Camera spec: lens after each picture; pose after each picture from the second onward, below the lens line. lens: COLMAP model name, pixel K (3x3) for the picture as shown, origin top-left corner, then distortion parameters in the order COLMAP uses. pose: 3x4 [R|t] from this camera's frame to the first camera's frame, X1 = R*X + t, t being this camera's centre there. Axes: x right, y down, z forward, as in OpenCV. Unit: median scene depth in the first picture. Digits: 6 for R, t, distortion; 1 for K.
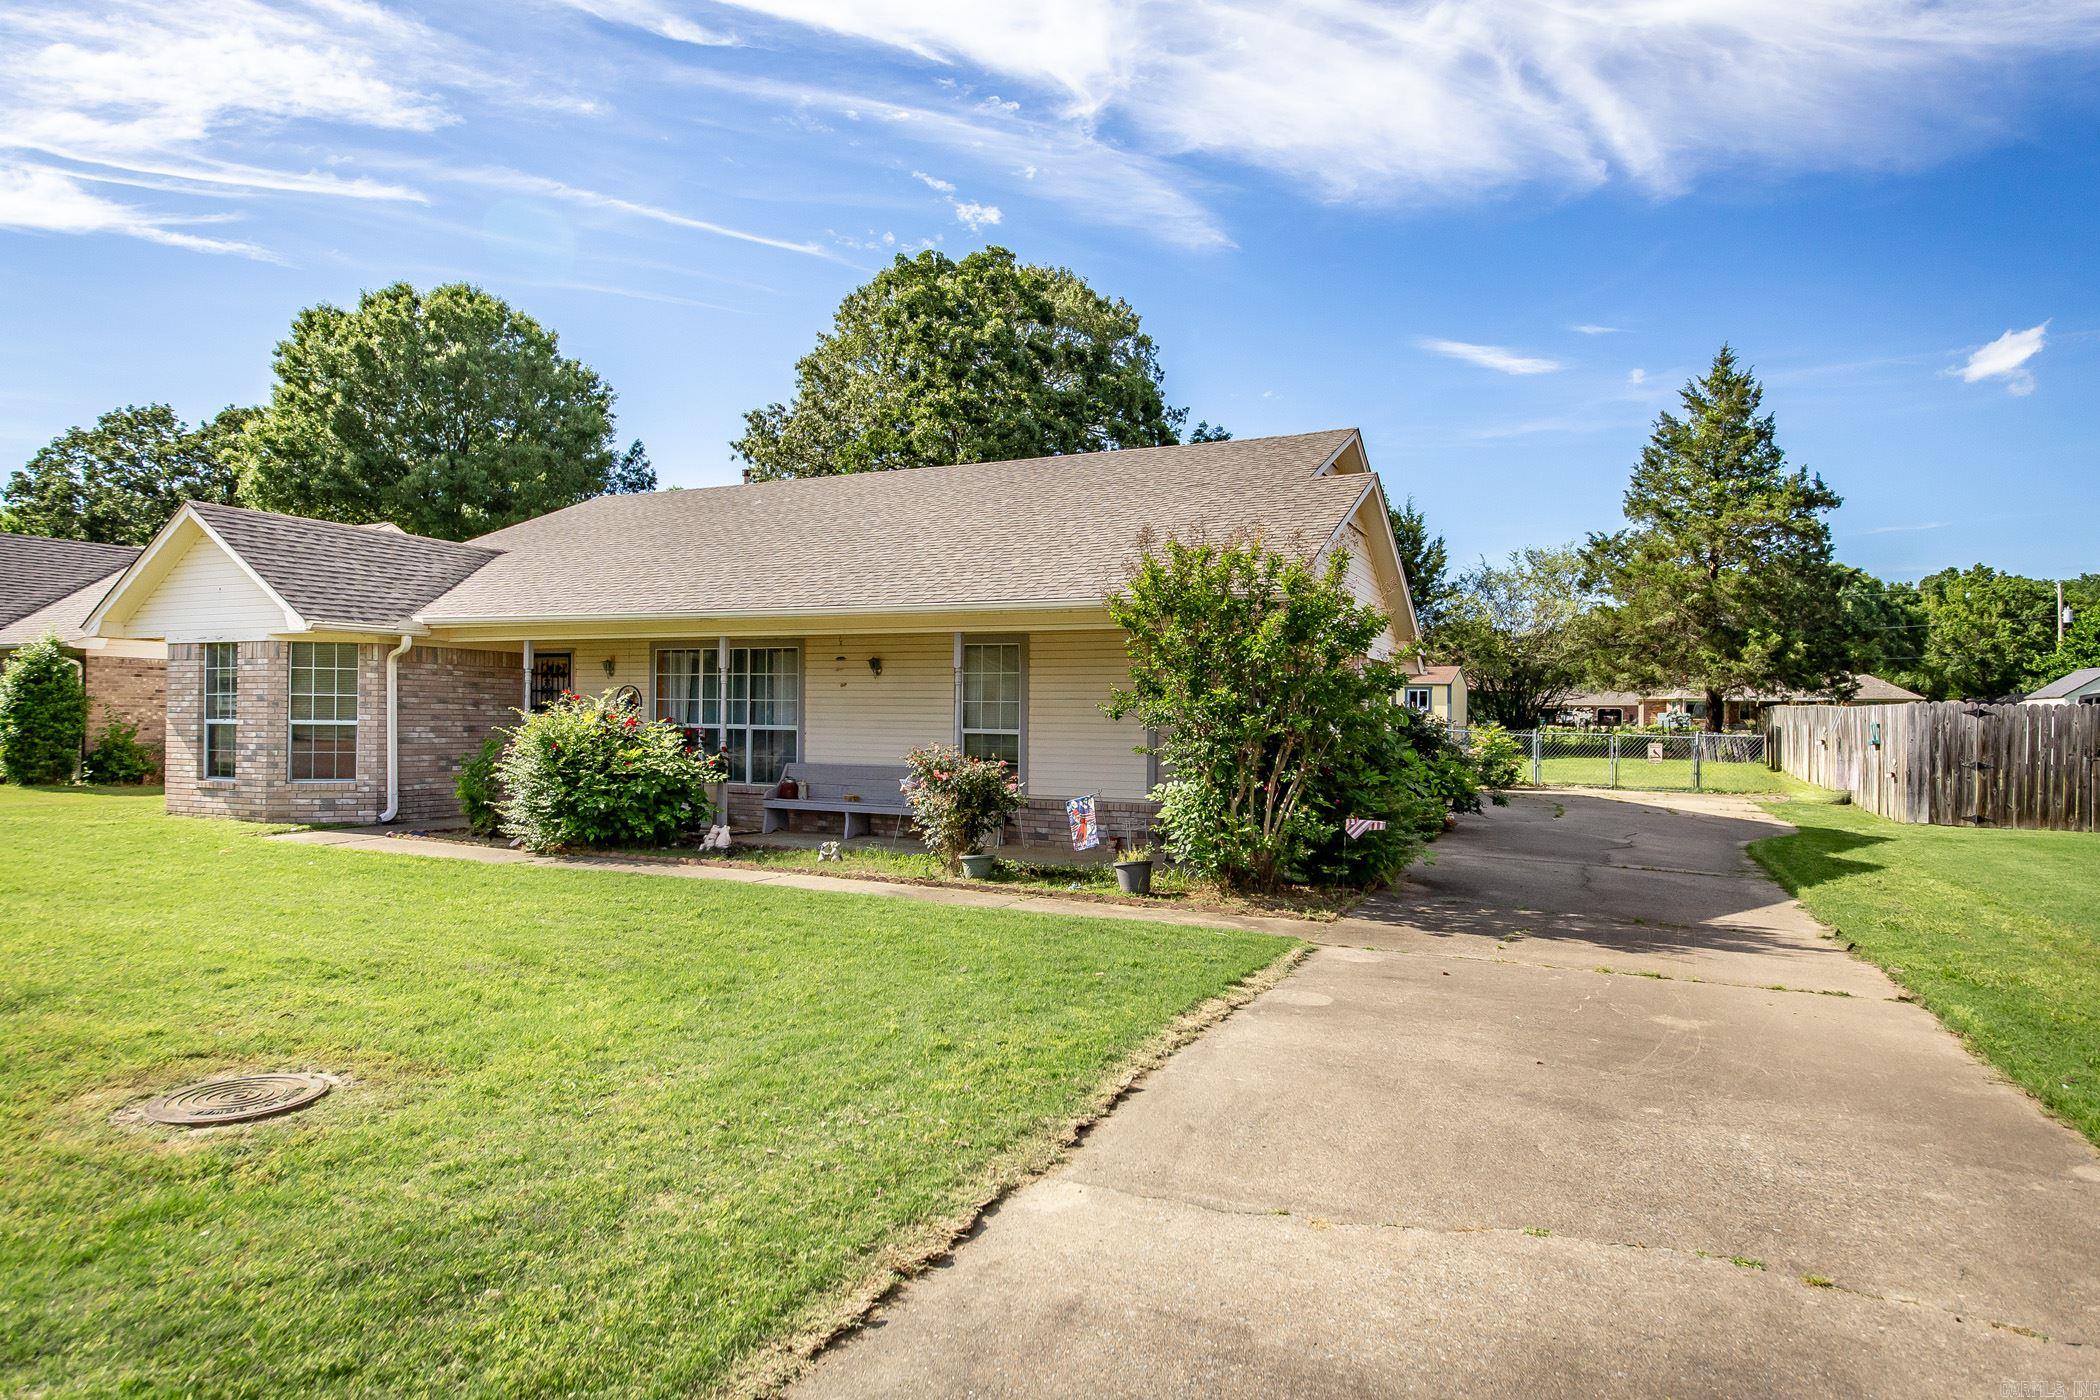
lens RADIAL K [[1229.2, 0, 1030.2], [0, 1229.2, 706.6], [0, 0, 1]] dist [0.002347, 0.000953]
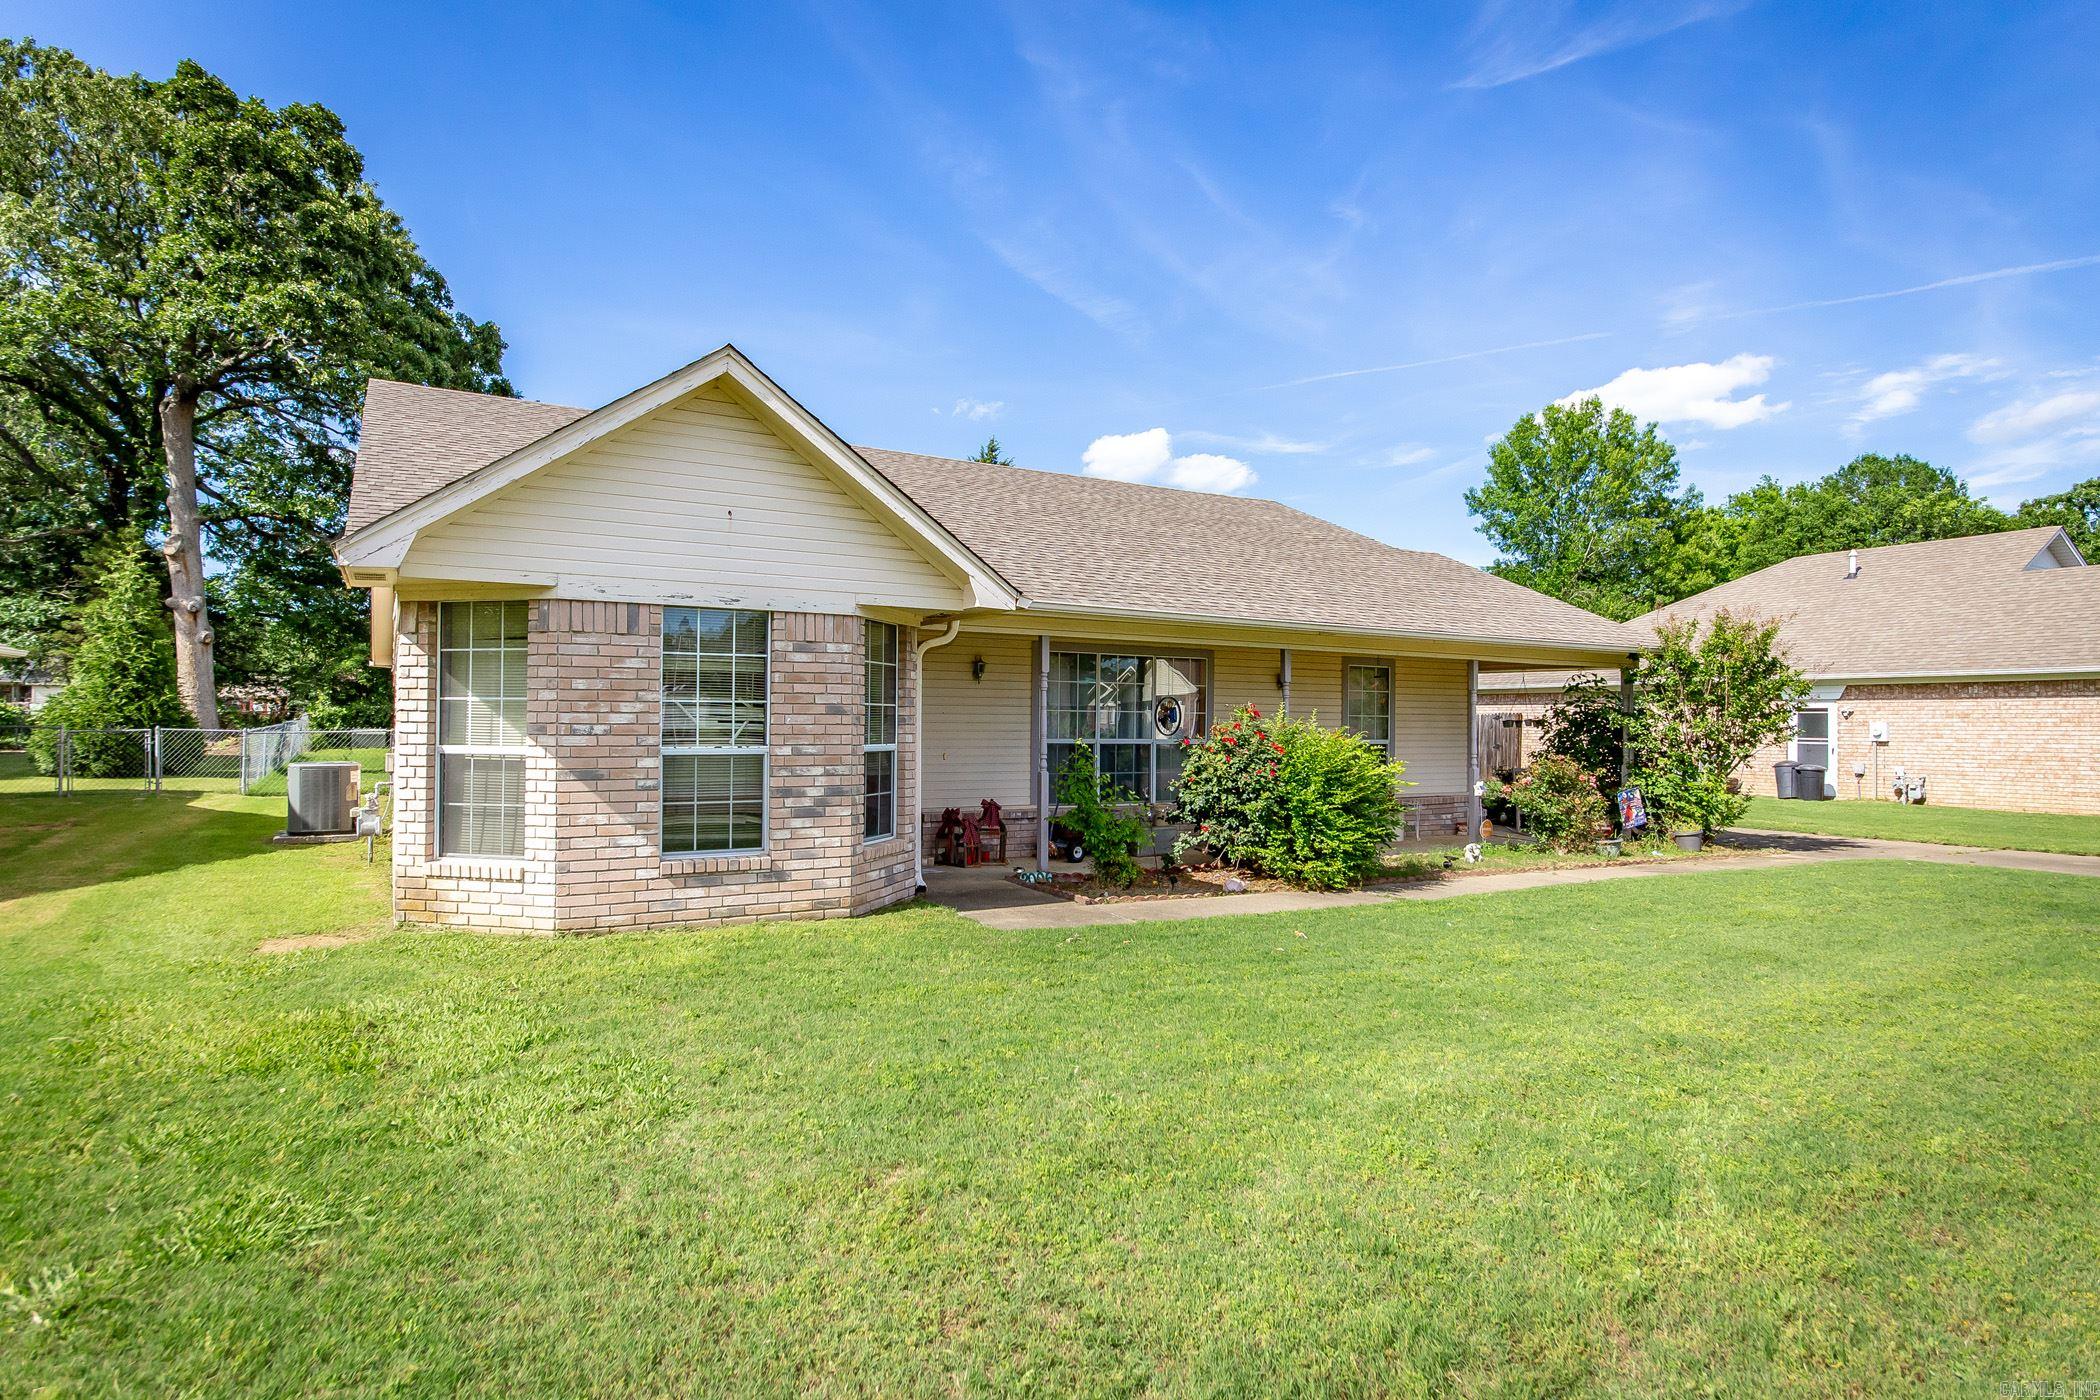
lens RADIAL K [[1160.5, 0, 1042.7], [0, 1160.5, 707.4], [0, 0, 1]] dist [-0.000434, -0.000121]
pose [[0.566262, 0.004706, 0.824212, -0.899479], [-0.009441, 0.999955, 0.000777, -0.008090], [-0.824171, -0.008222, 0.566281, 0.521014]]
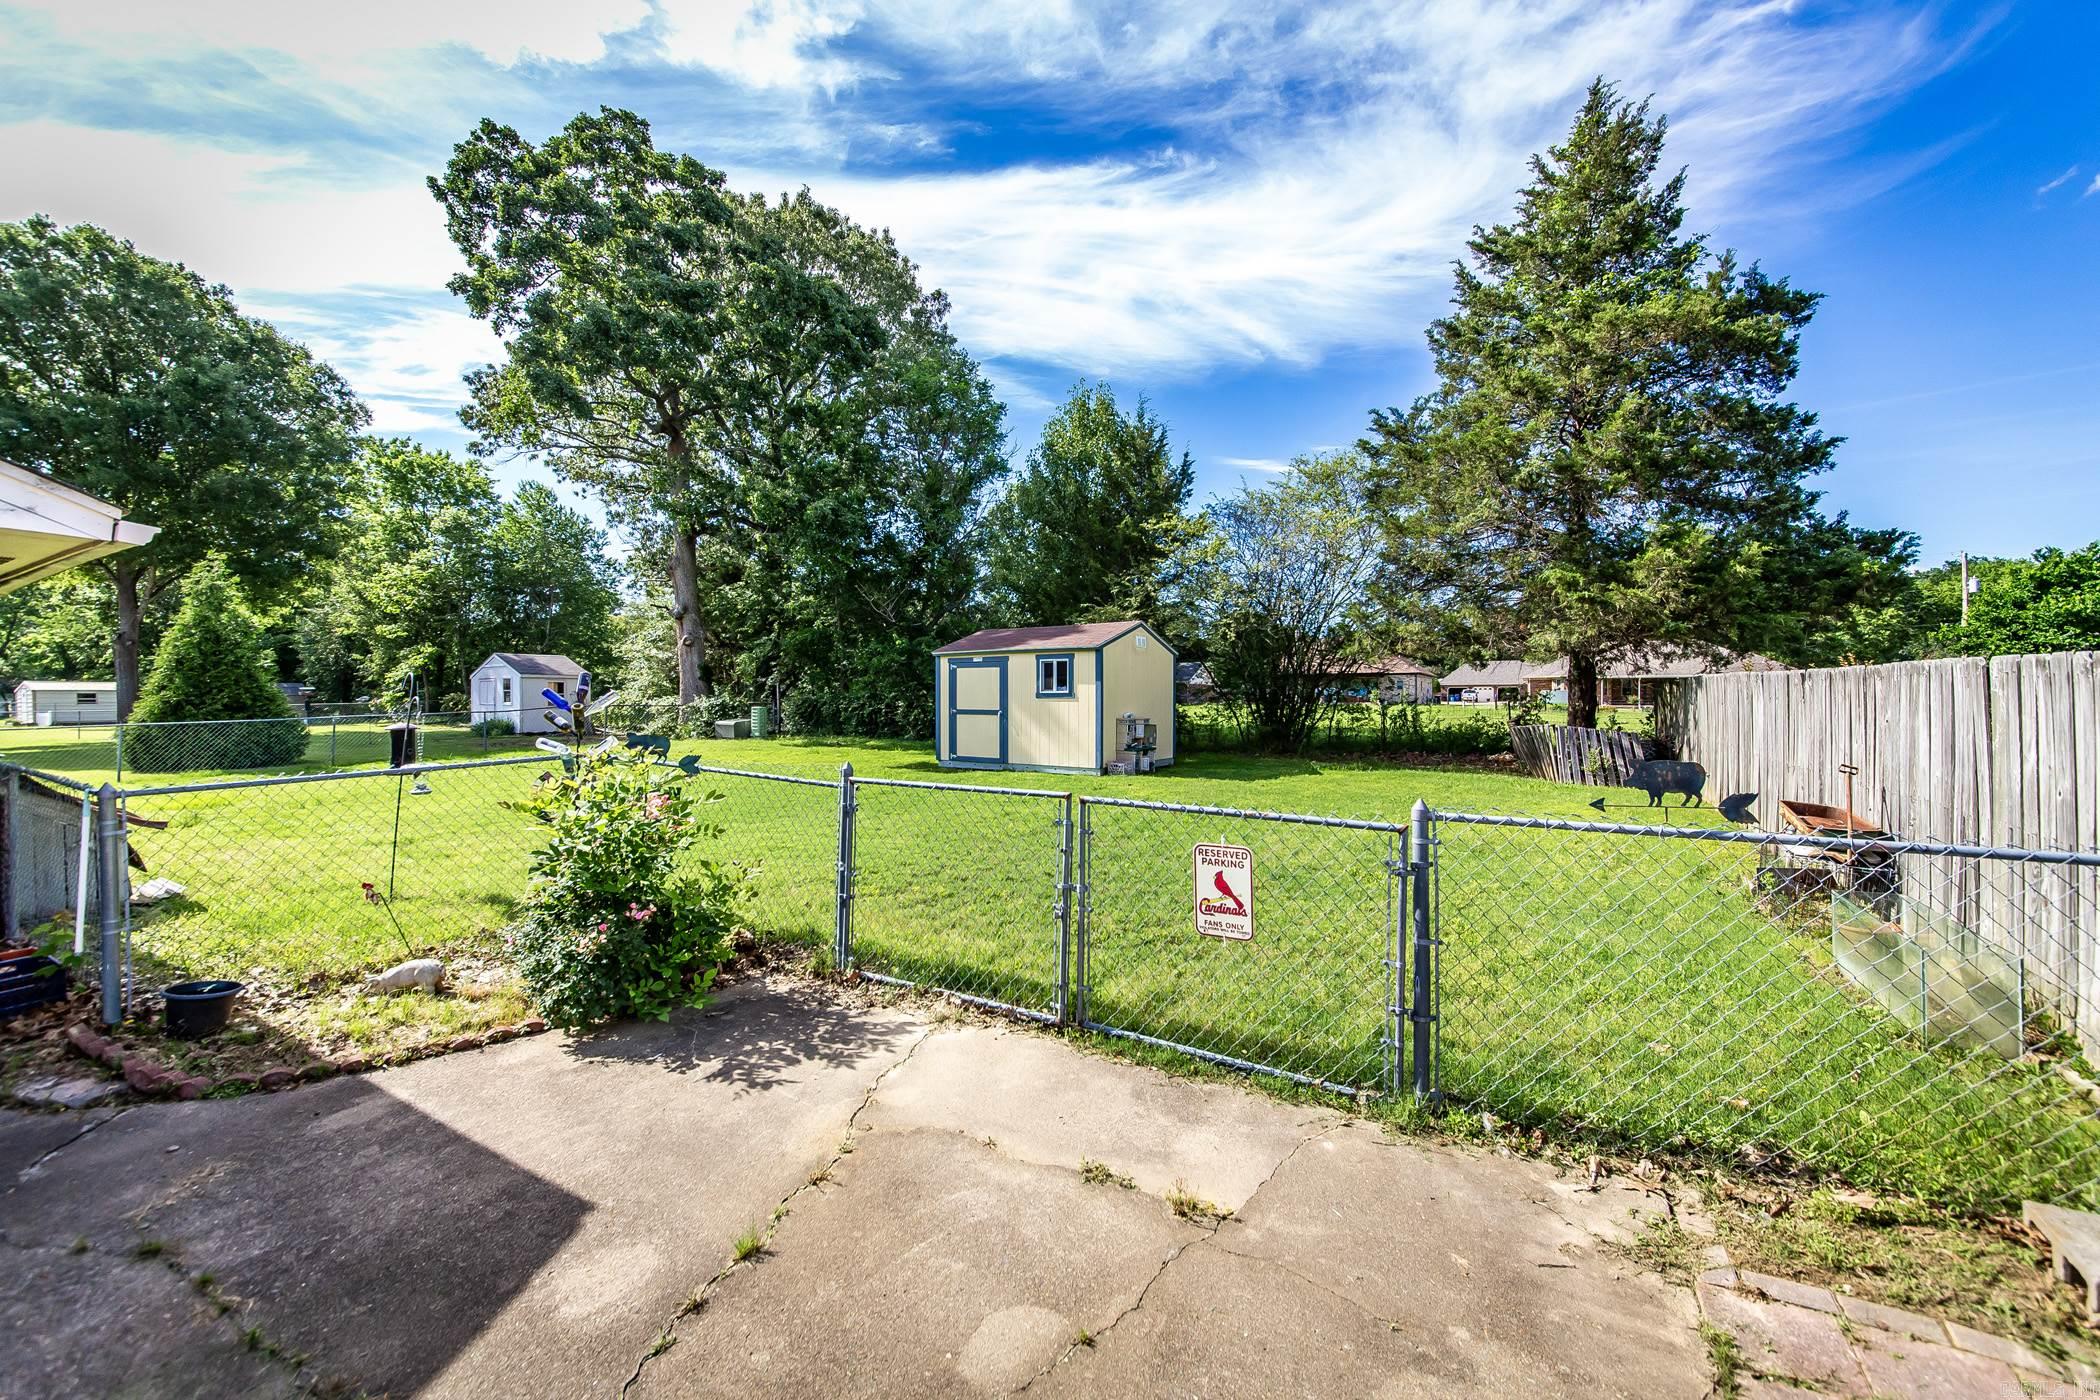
lens RADIAL K [[815.4, 0, 1050.0], [0, 815.4, 700.0], [0, 0, 1]] dist [0.000156, -0.000081]
pose [[0.996003, -0.013476, -0.088295, 0.702297], [0.014317, 0.999858, 0.008902, 0.004856], [0.088163, -0.010131, 0.996055, 1.226393]]
